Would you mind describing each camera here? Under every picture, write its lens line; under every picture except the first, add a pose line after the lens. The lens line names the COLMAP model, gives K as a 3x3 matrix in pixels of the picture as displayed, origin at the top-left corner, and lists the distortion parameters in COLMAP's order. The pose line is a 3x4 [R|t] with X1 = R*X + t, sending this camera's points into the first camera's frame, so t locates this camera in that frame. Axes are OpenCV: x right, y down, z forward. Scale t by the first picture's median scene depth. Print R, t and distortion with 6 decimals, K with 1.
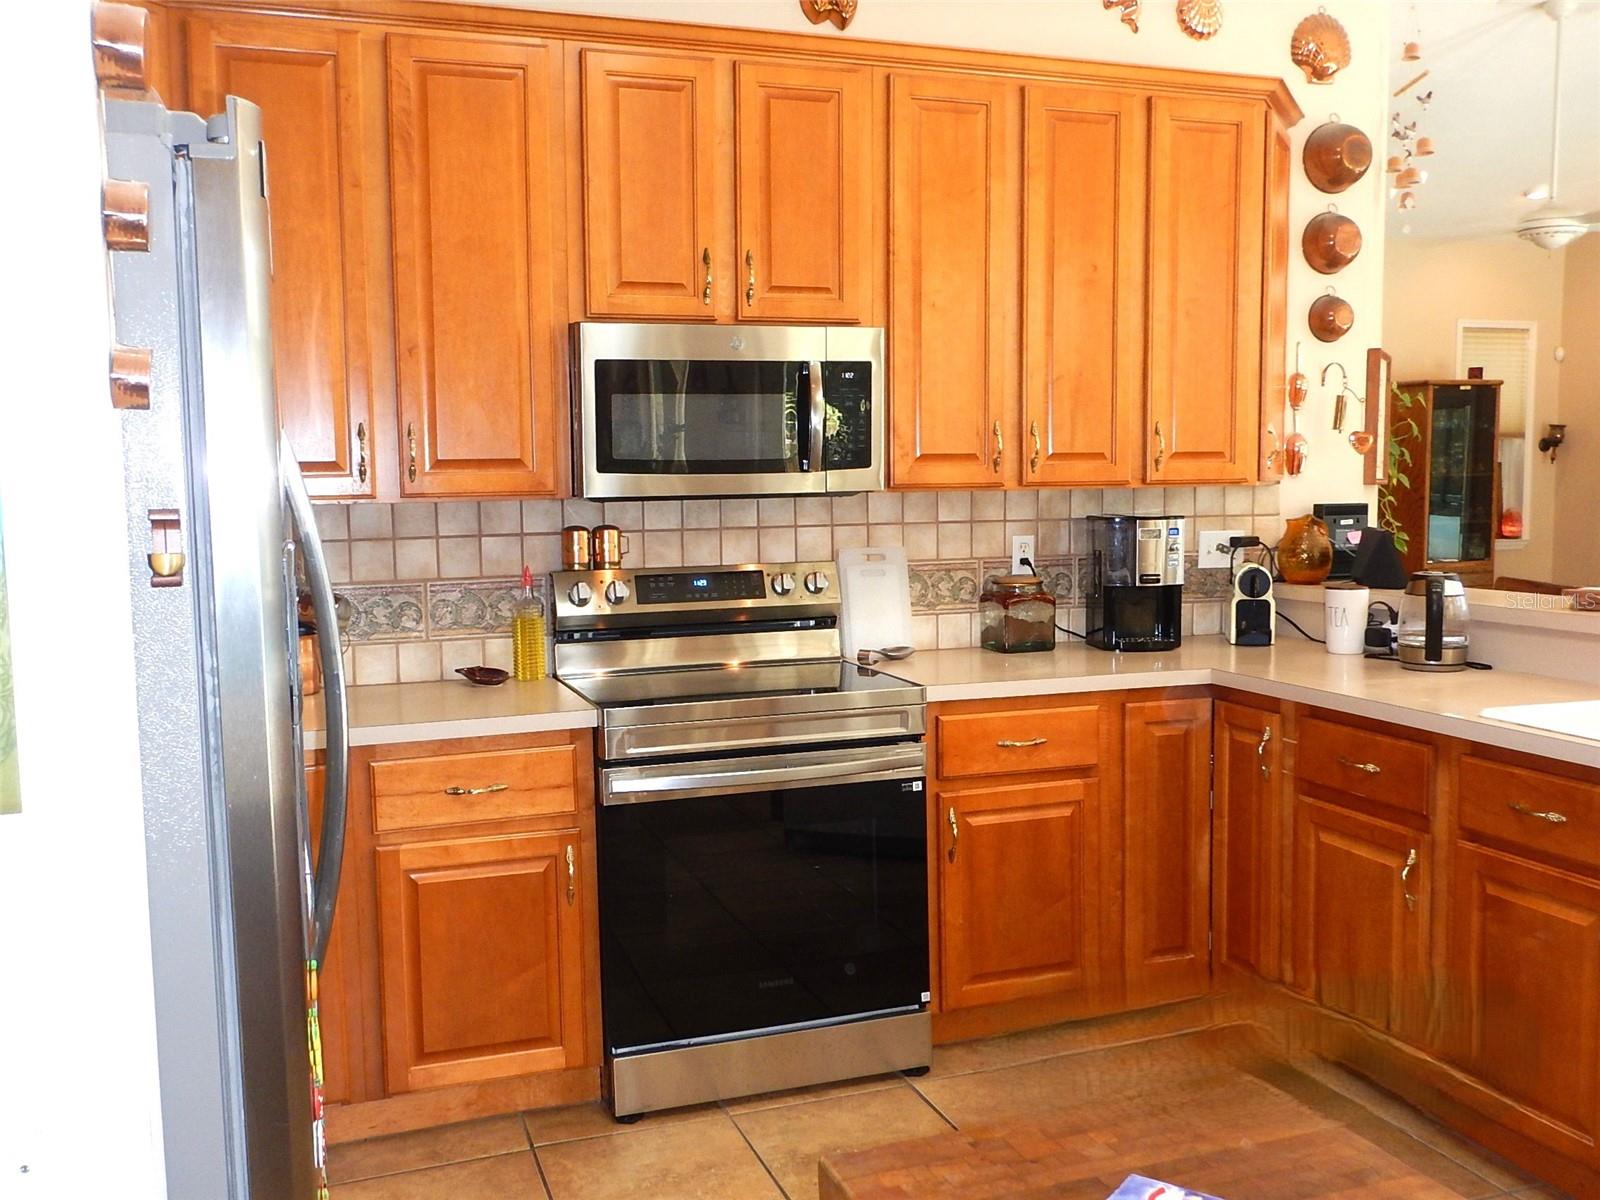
lens RADIAL K [[1443.9, 0, 800.0], [0, 1443.9, 600.0], [0, 0, 1]] dist [-0.027616, 0.053010]
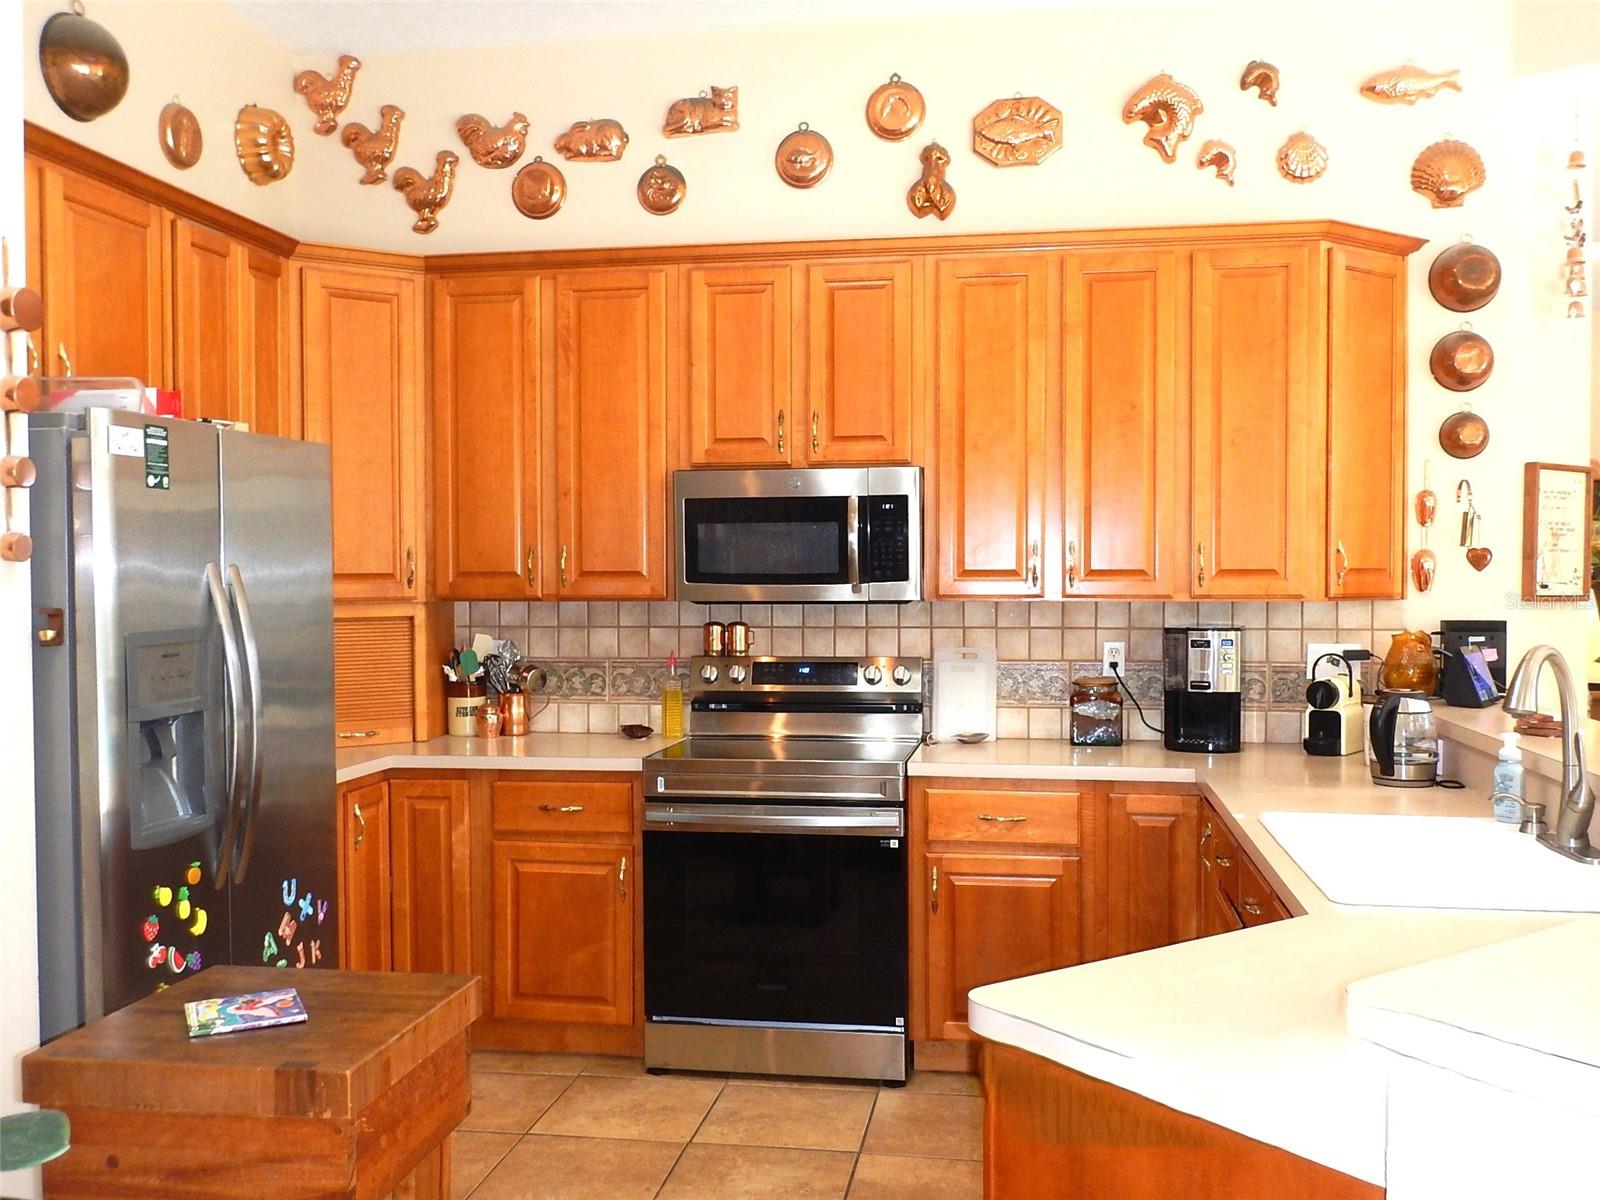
lens RADIAL K [[1443.9, 0, 800.0], [0, 1443.9, 600.0], [0, 0, 1]] dist [-0.027616, 0.053010]
pose [[0.875871, 0.021673, -0.482059, 0.540561], [-0.051563, 0.997475, -0.048840, -0.011187], [0.479783, 0.067634, 0.874777, -0.104353]]
